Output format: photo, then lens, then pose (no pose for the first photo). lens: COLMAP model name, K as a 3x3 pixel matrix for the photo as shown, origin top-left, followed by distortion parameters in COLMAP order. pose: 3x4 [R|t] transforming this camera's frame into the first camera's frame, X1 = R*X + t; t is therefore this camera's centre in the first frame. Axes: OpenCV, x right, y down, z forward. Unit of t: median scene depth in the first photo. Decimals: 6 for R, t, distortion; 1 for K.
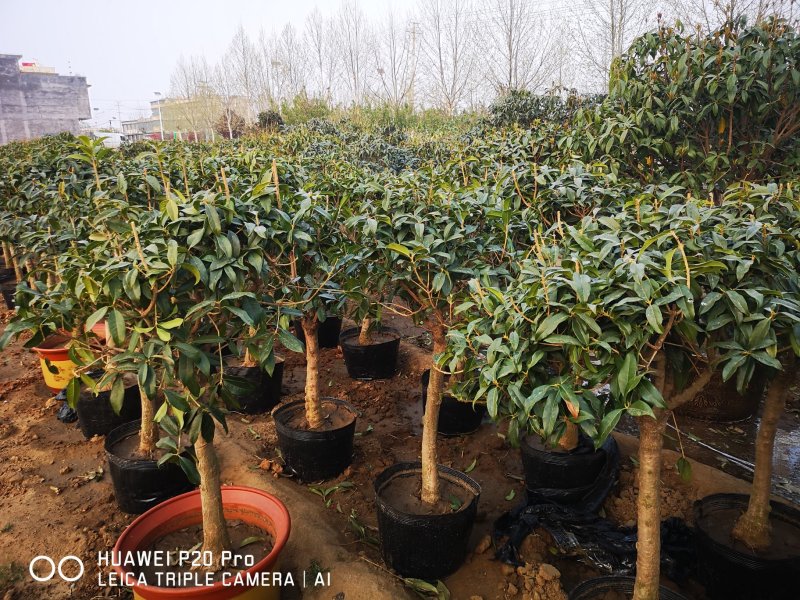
lens RADIAL K [[620.5, 0, 397.2], [0, 620.5, 296.4], [0, 0, 1]] dist [0.053913, -0.035997]
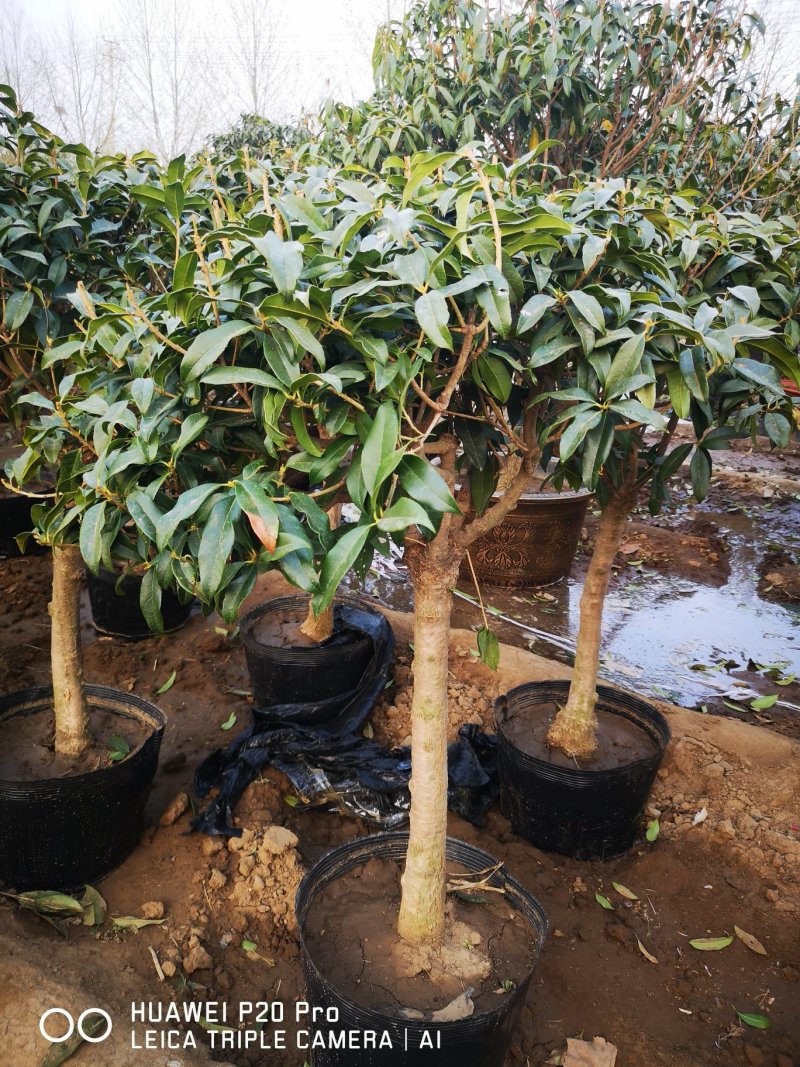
lens RADIAL K [[827.6, 0, 401.3], [0, 827.6, 540.2], [0, 0, 1]] dist [0.053913, -0.035997]
pose [[0.944156, -0.042132, 0.326795, 0.100378], [0.009275, 0.994797, 0.101455, 0.071233], [-0.329369, -0.092758, 0.939634, 0.230496]]
